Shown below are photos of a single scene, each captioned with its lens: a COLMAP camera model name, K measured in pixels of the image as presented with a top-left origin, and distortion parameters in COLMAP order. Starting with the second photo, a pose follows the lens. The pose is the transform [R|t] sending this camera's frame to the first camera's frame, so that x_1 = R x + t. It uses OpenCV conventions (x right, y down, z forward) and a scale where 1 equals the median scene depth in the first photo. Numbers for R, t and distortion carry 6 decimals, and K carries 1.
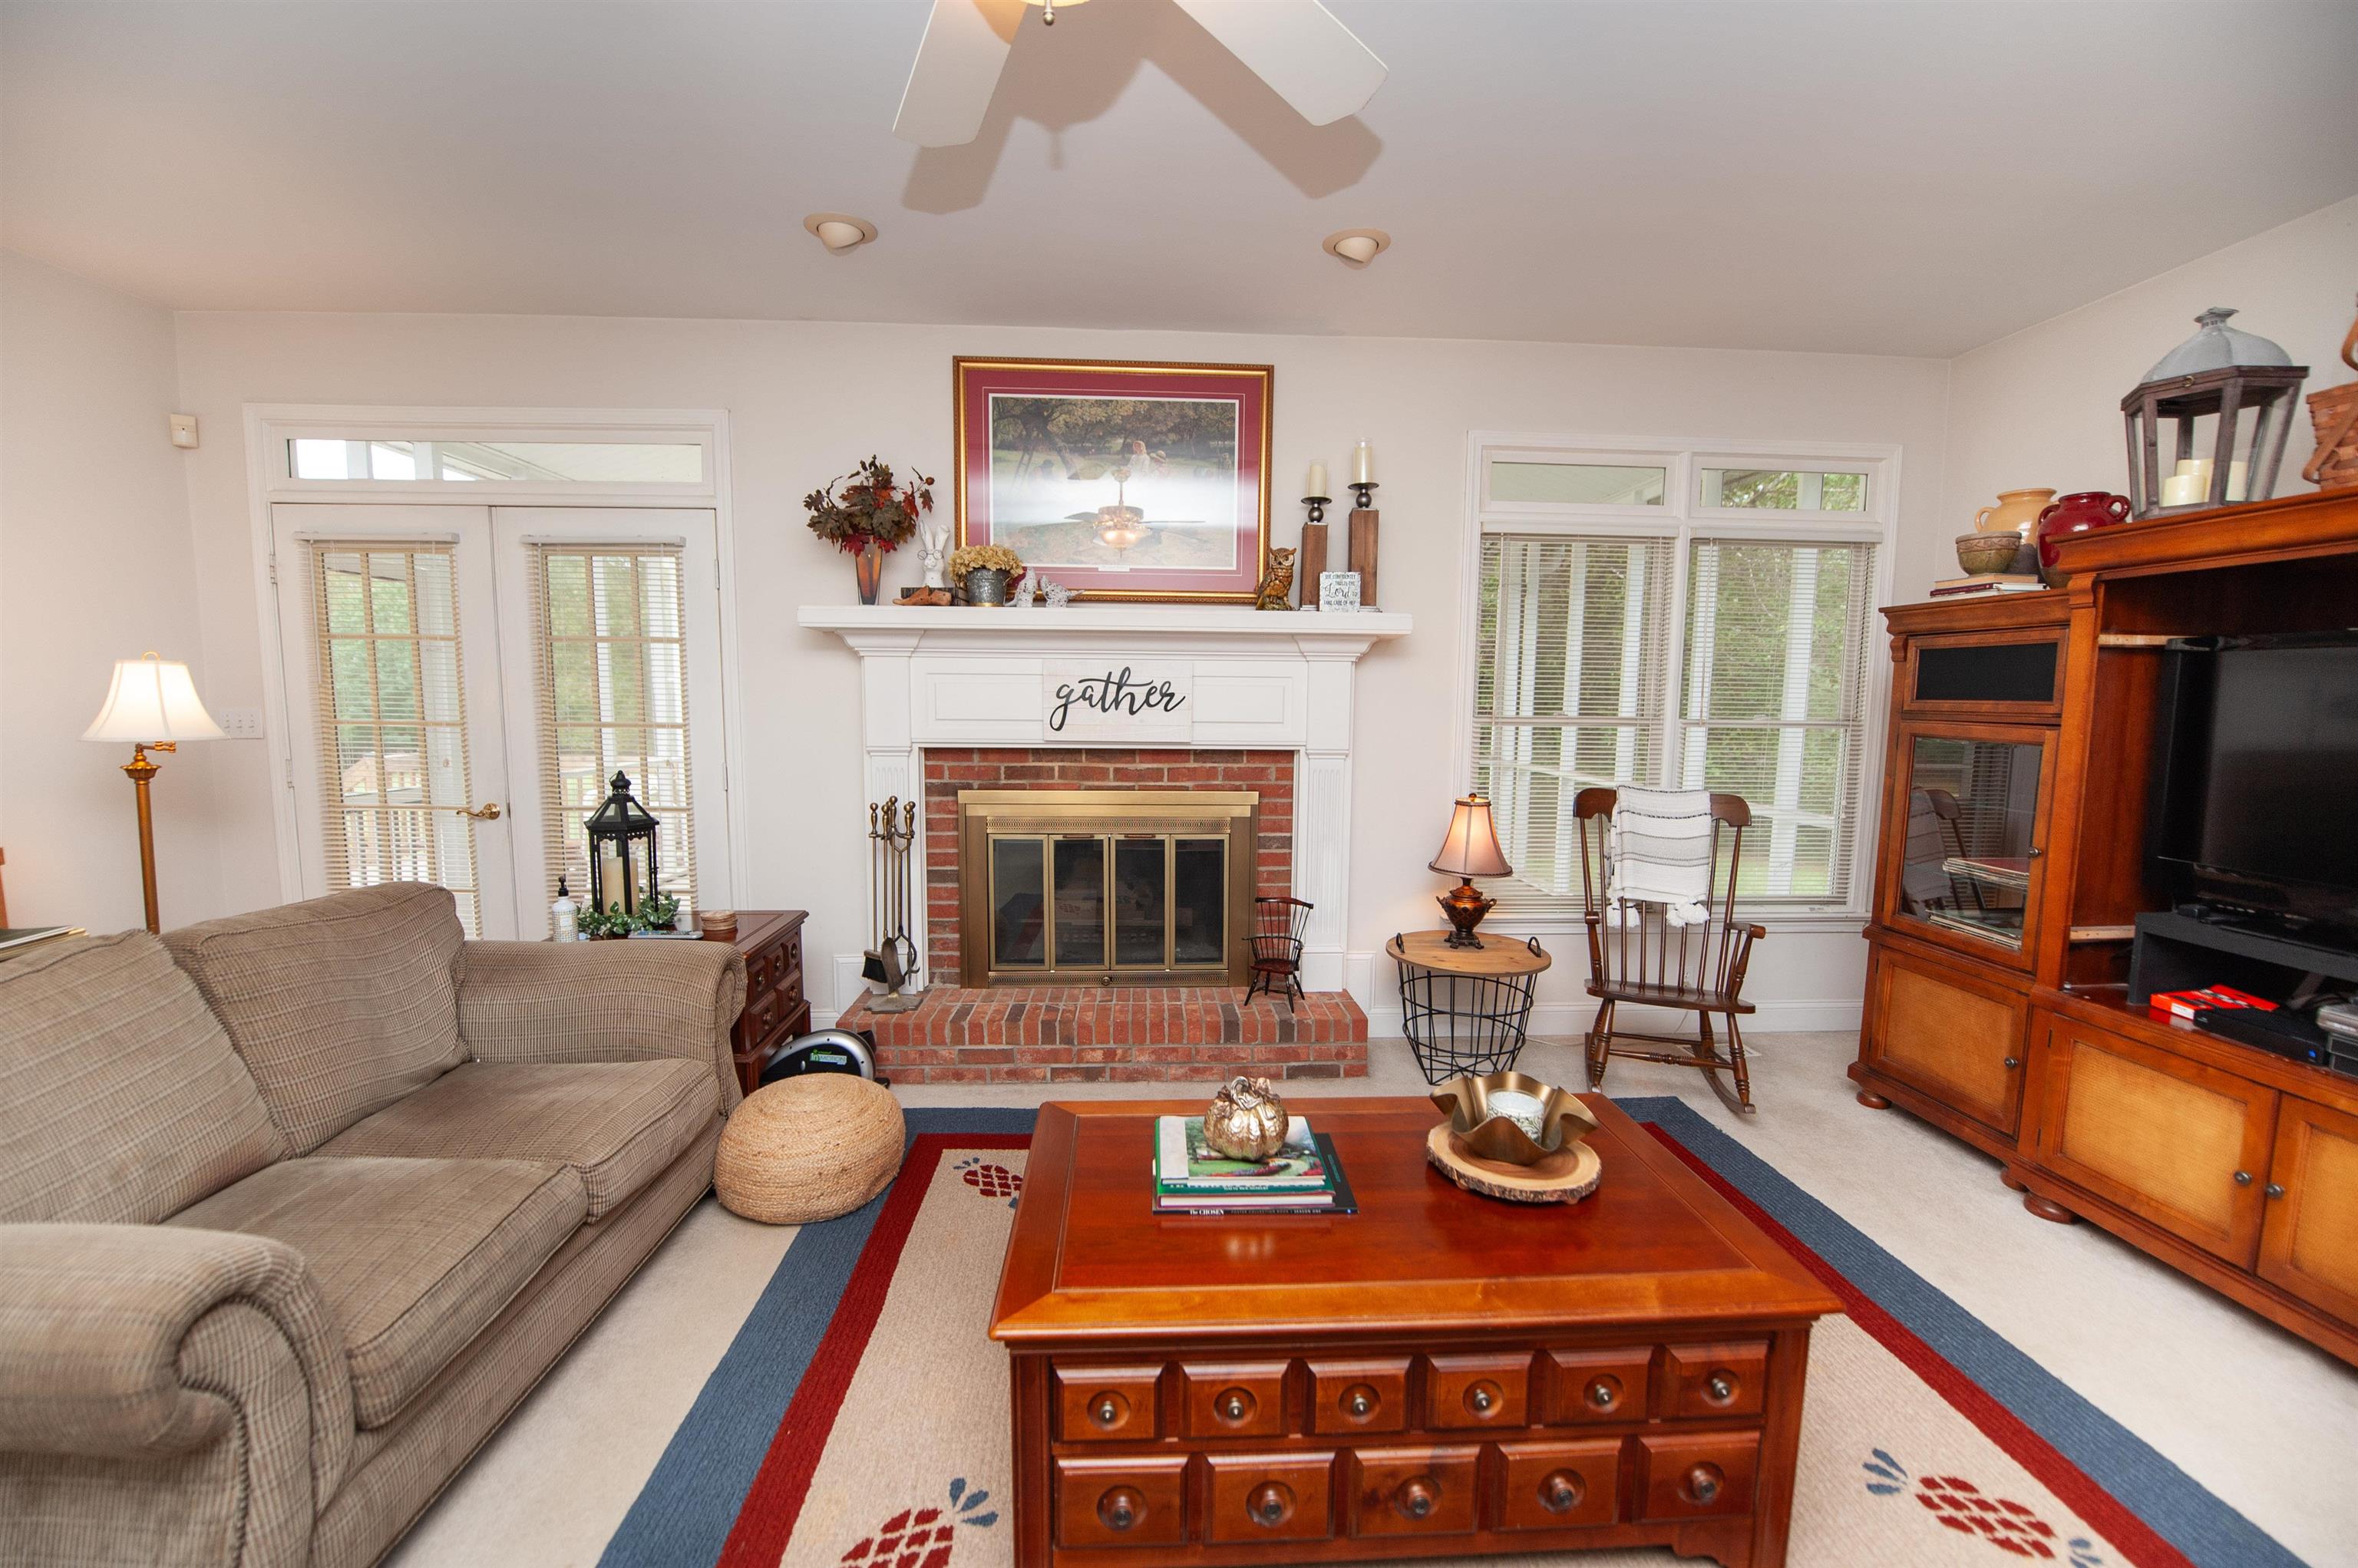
lens RADIAL K [[940.3, 0, 1169.2], [0, 940.3, 790.6], [0, 0, 1]] dist [-0.033192, -0.000304]
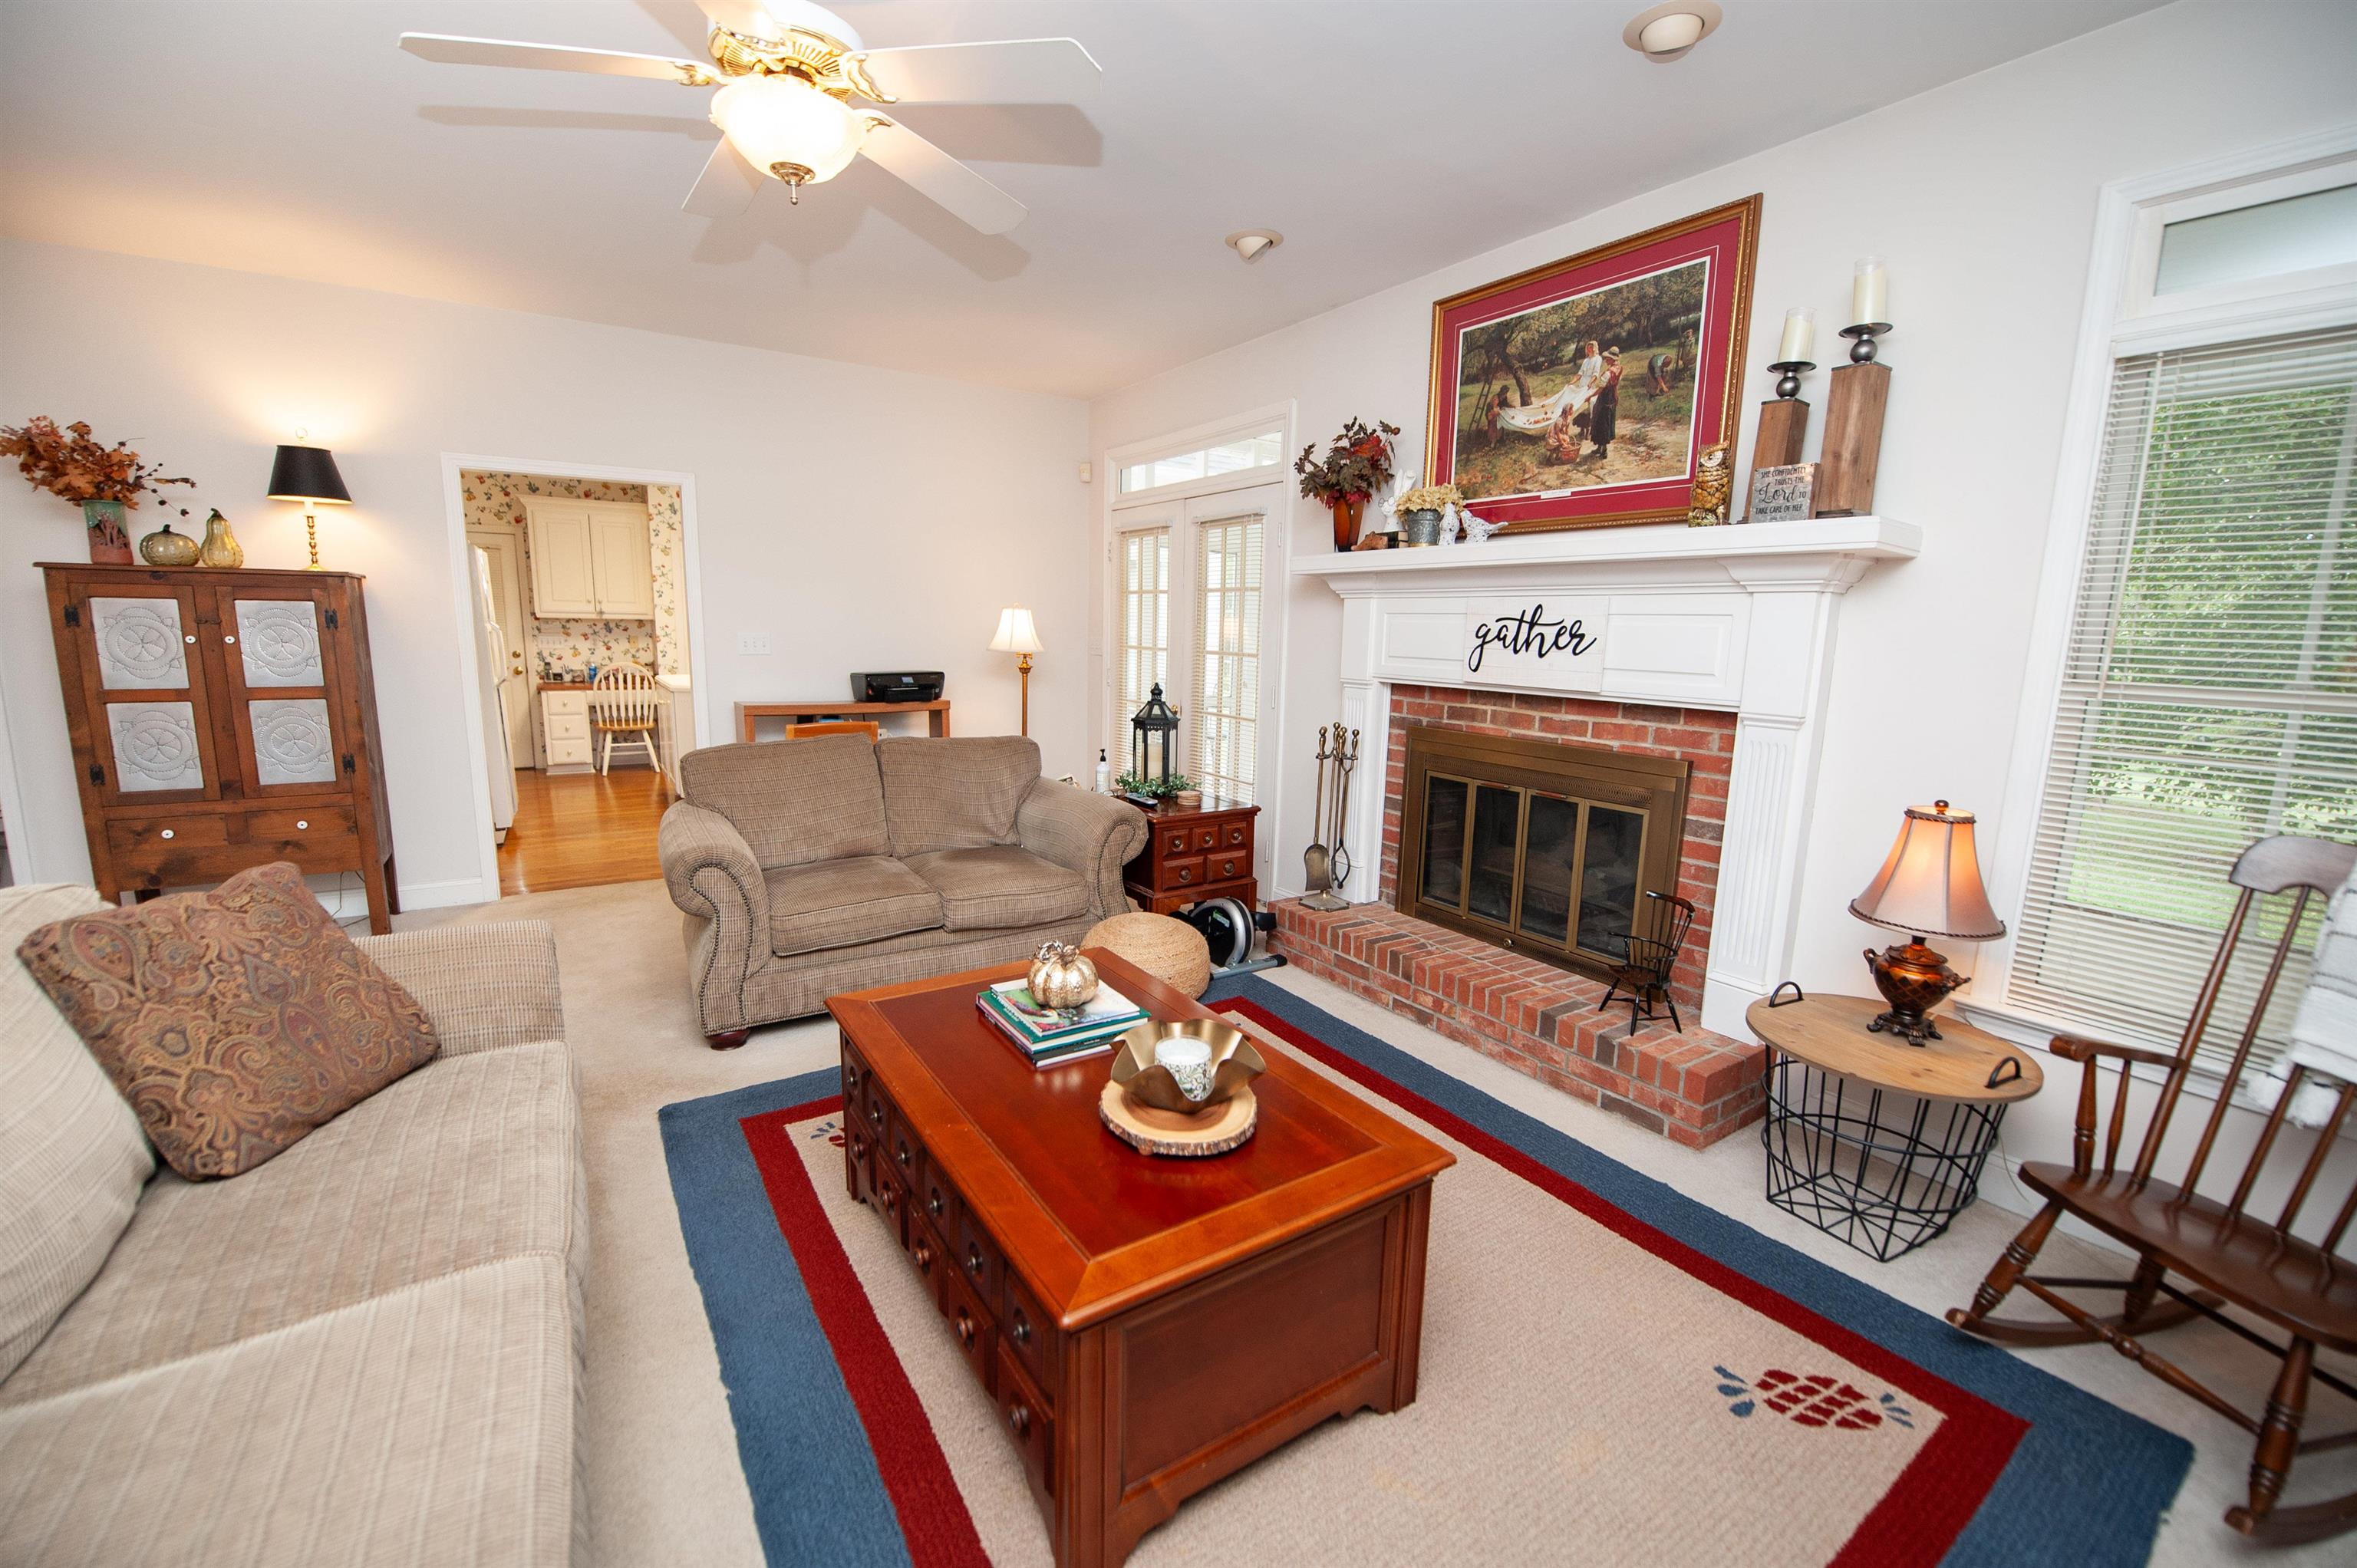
lens RADIAL K [[939.8, 0, 1168.7], [0, 939.8, 790.6], [0, 0, 1]] dist [-0.033192, -0.000304]
pose [[0.505277, 0.149297, -0.849944, 0.562841], [-0.105148, 0.988233, 0.111079, -0.016718], [0.856527, 0.033244, 0.515030, 0.238006]]
